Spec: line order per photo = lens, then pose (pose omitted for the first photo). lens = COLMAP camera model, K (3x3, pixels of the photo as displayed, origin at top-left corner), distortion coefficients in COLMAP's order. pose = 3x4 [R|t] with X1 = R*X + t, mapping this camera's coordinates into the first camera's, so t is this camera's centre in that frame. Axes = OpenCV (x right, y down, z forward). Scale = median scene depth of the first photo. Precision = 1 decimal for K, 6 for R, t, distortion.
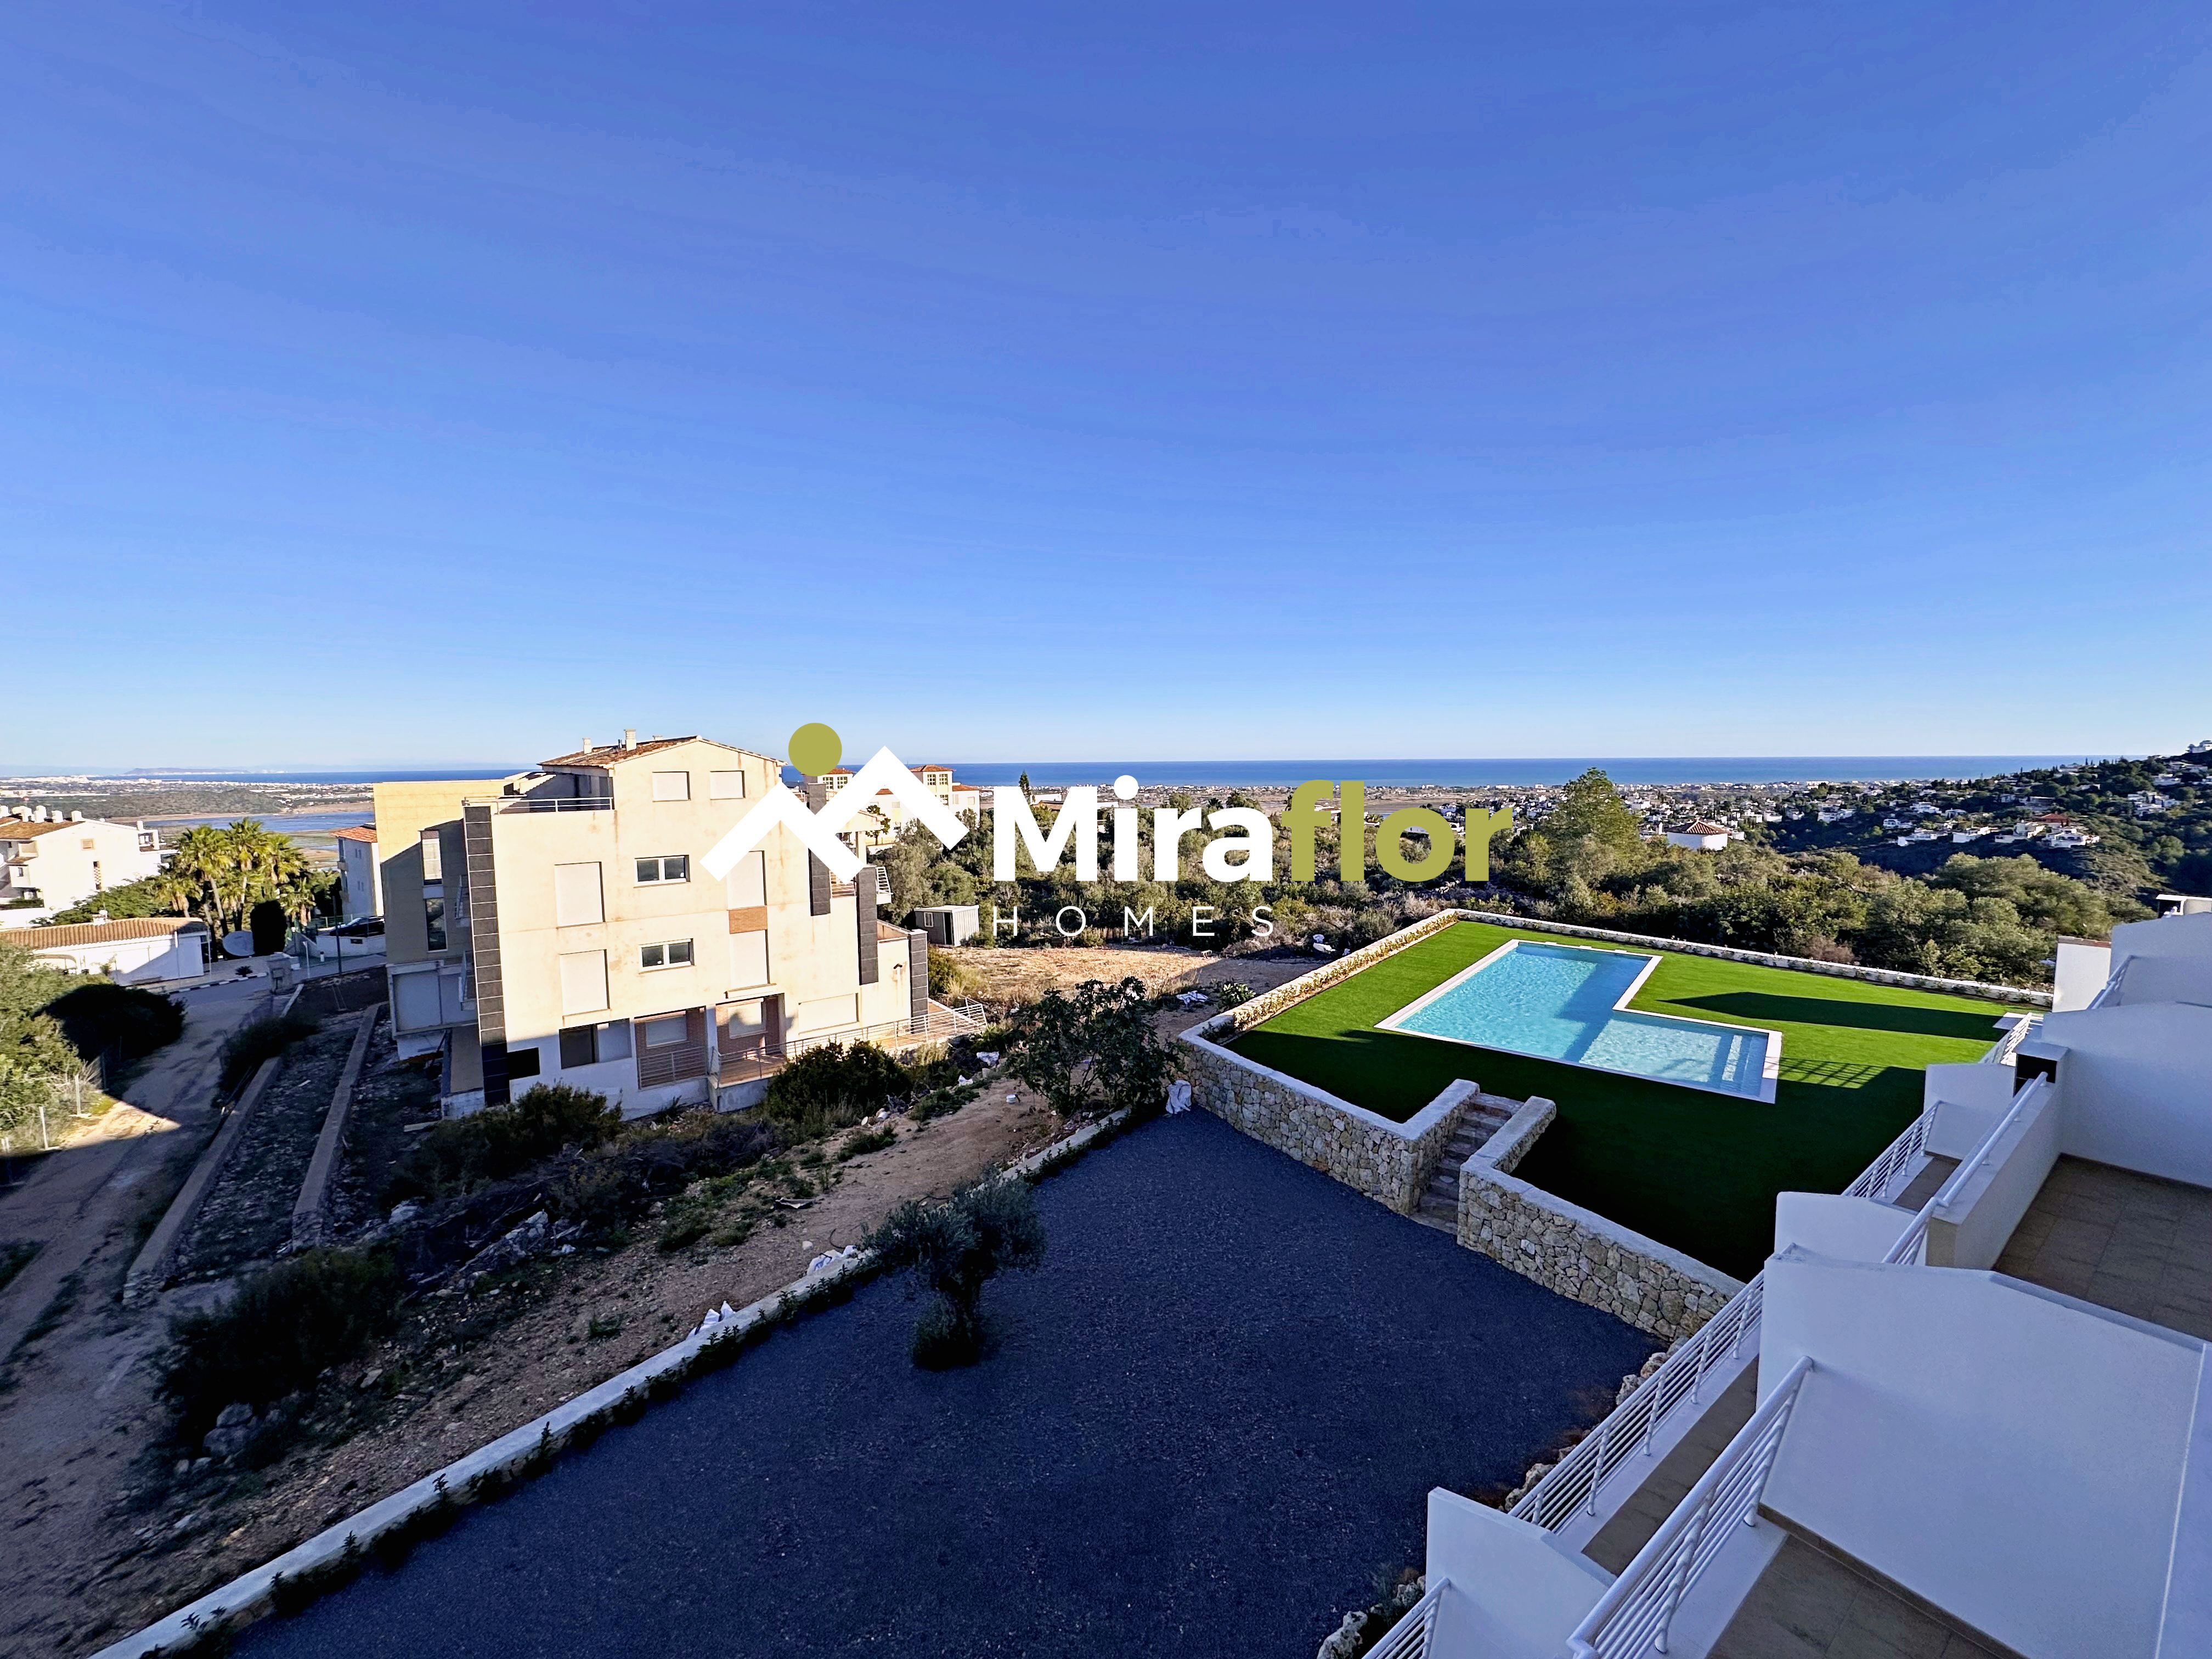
lens RADIAL K [[878.7, 0, 1105.0], [0, 878.7, 828.2], [0, 0, 1]] dist [-0.003457, 0.000702]
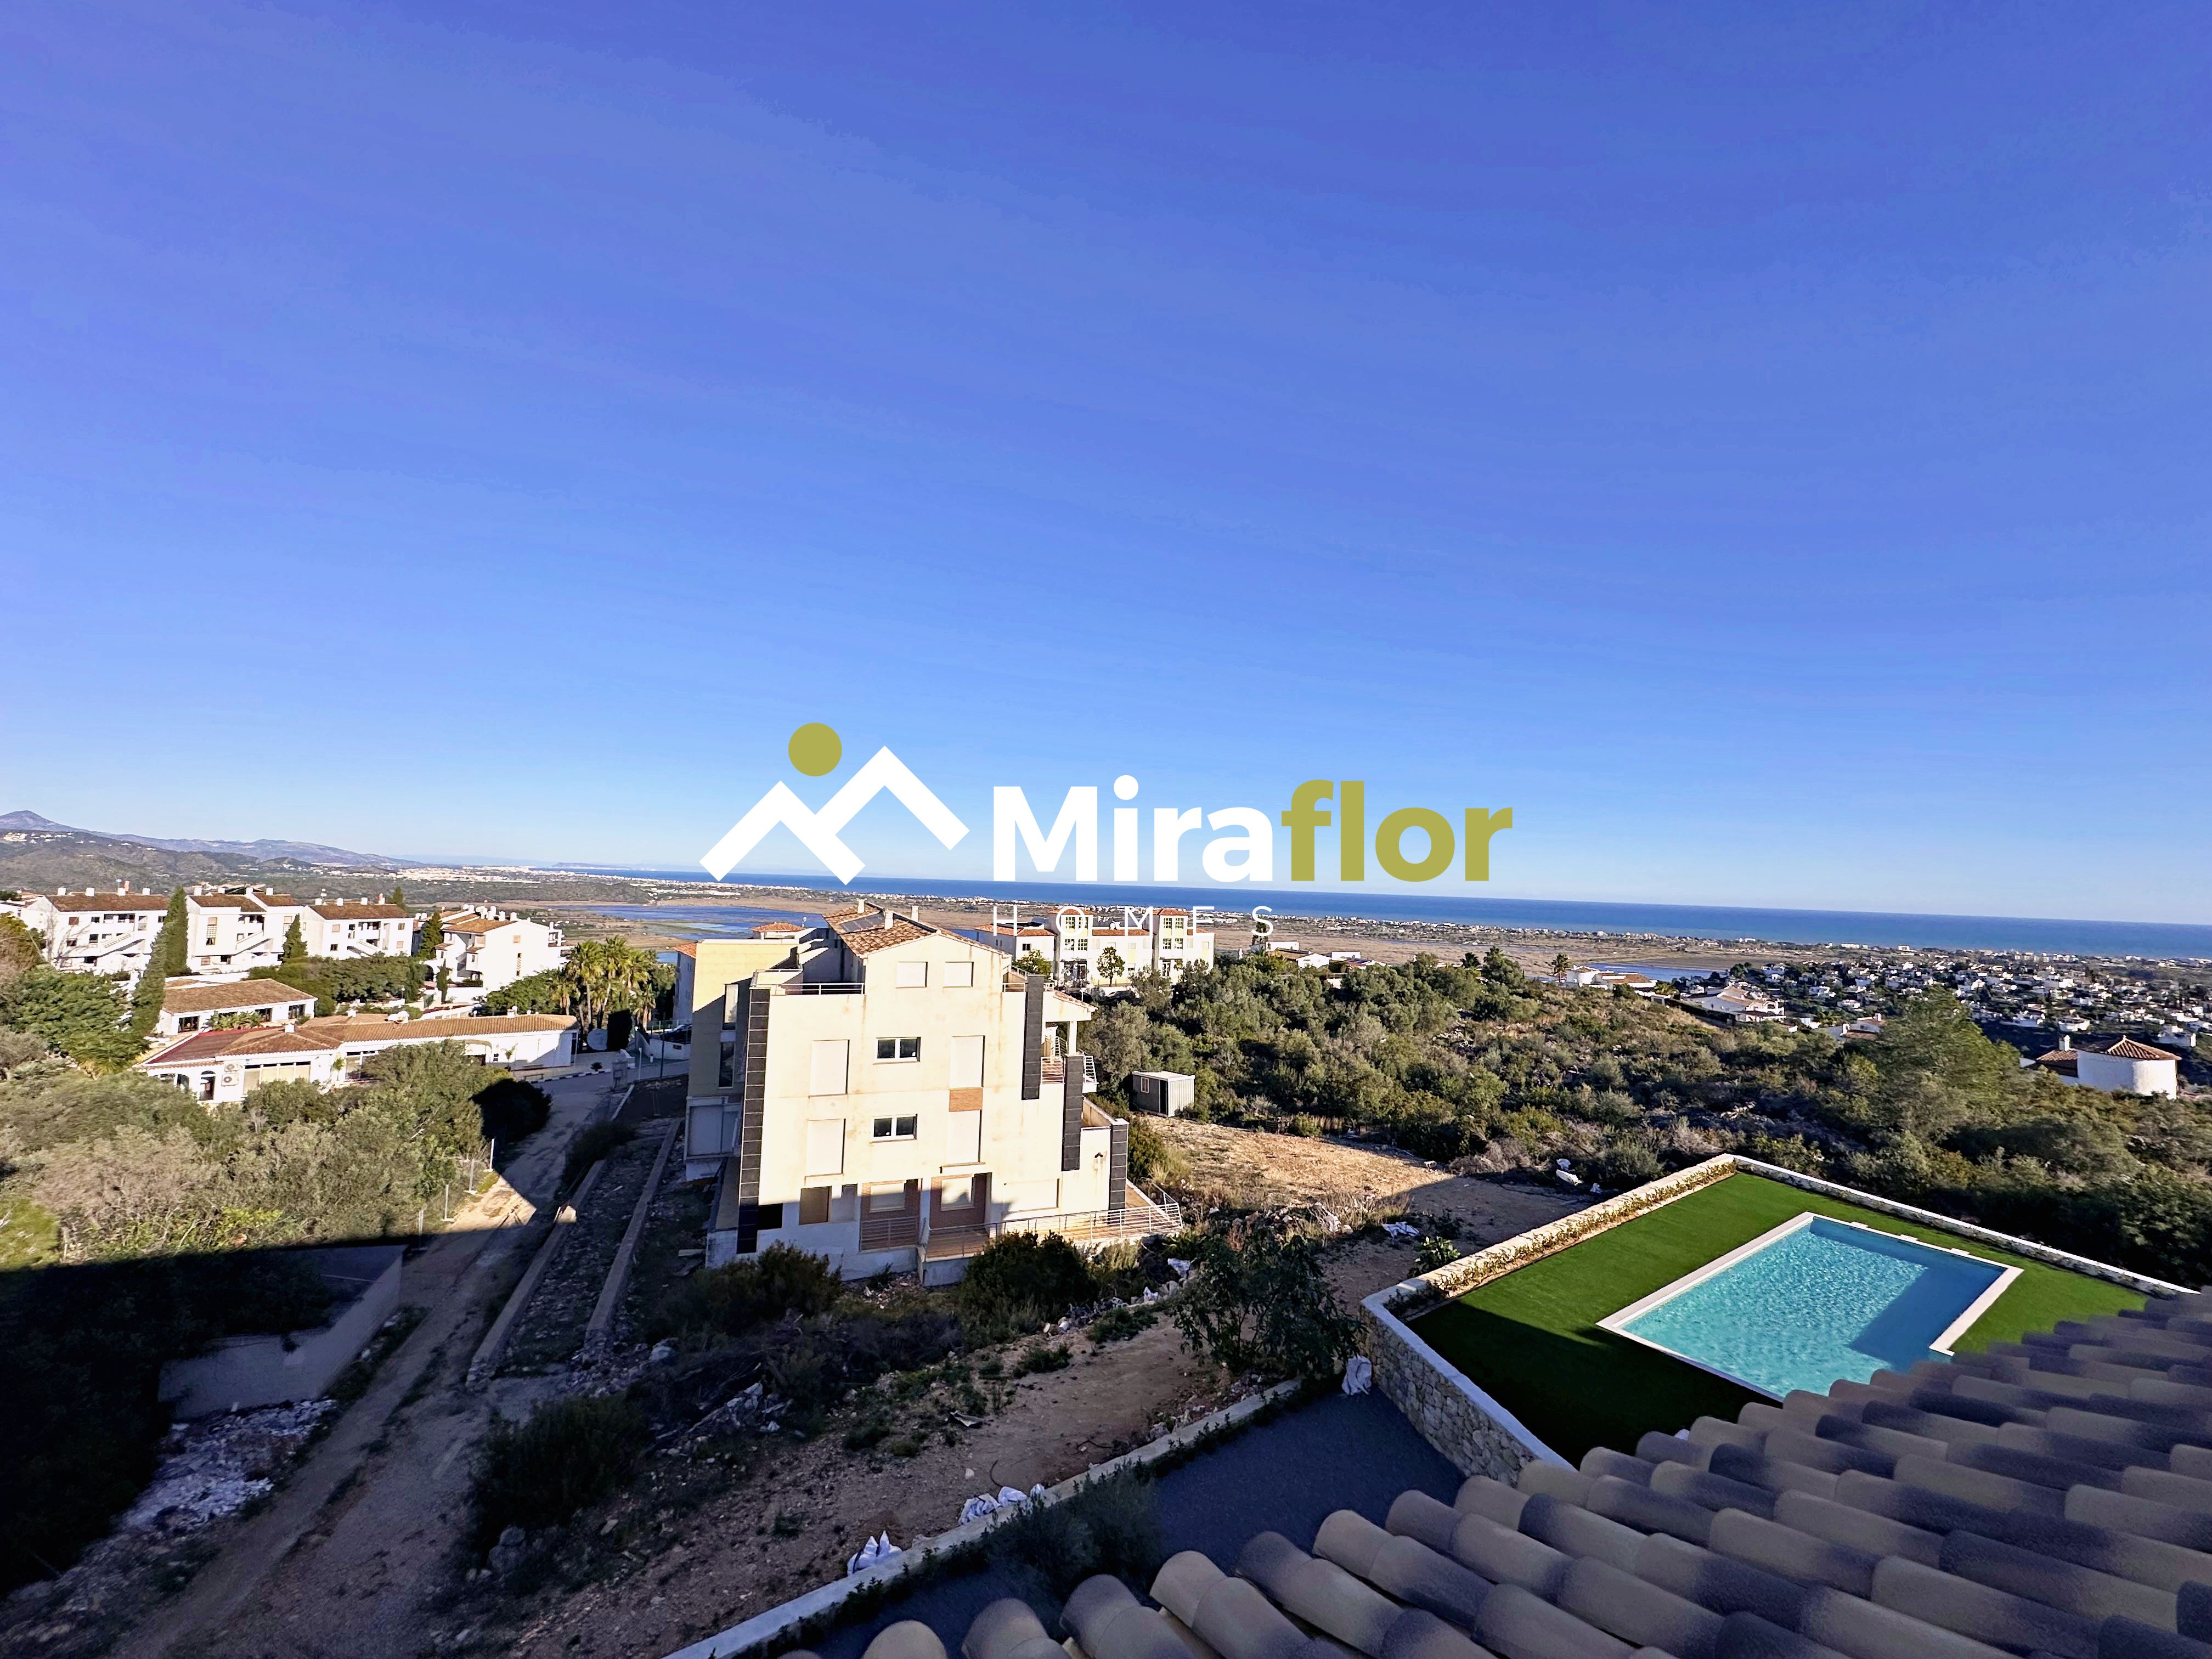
lens RADIAL K [[878.7, 0, 1105.0], [0, 878.7, 828.2], [0, 0, 1]] dist [-0.003457, 0.000702]
pose [[0.960507, 0.026008, -0.277038, 0.049603], [-0.065230, 0.988924, -0.133317, -0.091691], [0.270502, 0.146123, 0.951565, -0.035423]]
